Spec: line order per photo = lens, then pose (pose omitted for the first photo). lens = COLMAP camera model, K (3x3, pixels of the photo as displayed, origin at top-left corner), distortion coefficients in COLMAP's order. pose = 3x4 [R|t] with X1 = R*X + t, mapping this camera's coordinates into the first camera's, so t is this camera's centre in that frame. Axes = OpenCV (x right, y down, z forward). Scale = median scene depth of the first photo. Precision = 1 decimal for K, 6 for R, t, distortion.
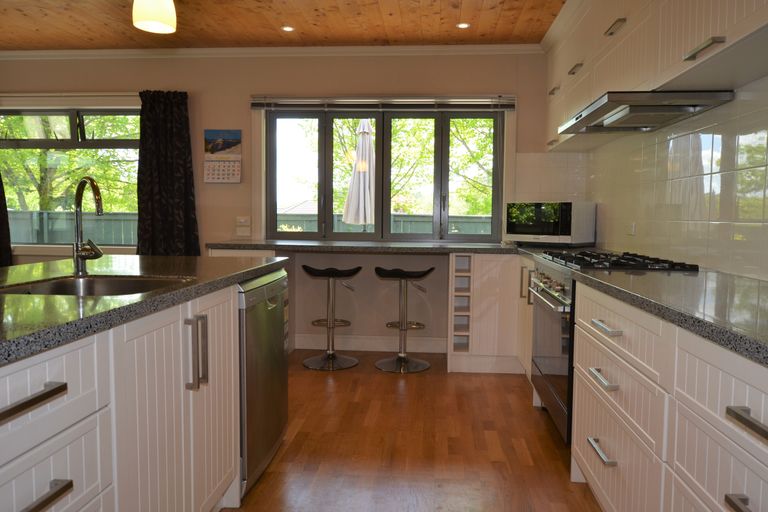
lens RADIAL K [[554.2, 0, 385.0], [0, 554.2, 255.0], [0, 0, 1]] dist [-0.000510, -0.000620]
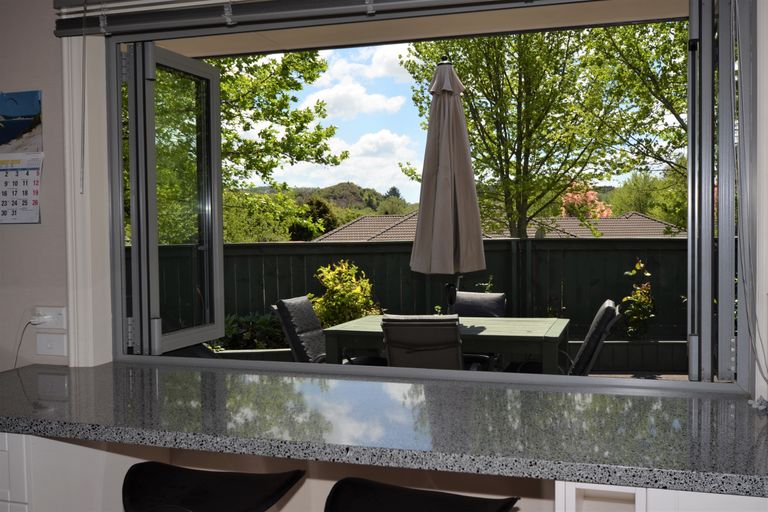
lens RADIAL K [[800.2, 0, 384.0], [0, 800.2, 255.3], [0, 0, 1]] dist [-0.010261, 0.000000]
pose [[0.978294, -0.021611, -0.206092, 0.097501], [0.014985, 0.999321, -0.033654, -0.084203], [0.206679, 0.029835, 0.977954, 0.491528]]
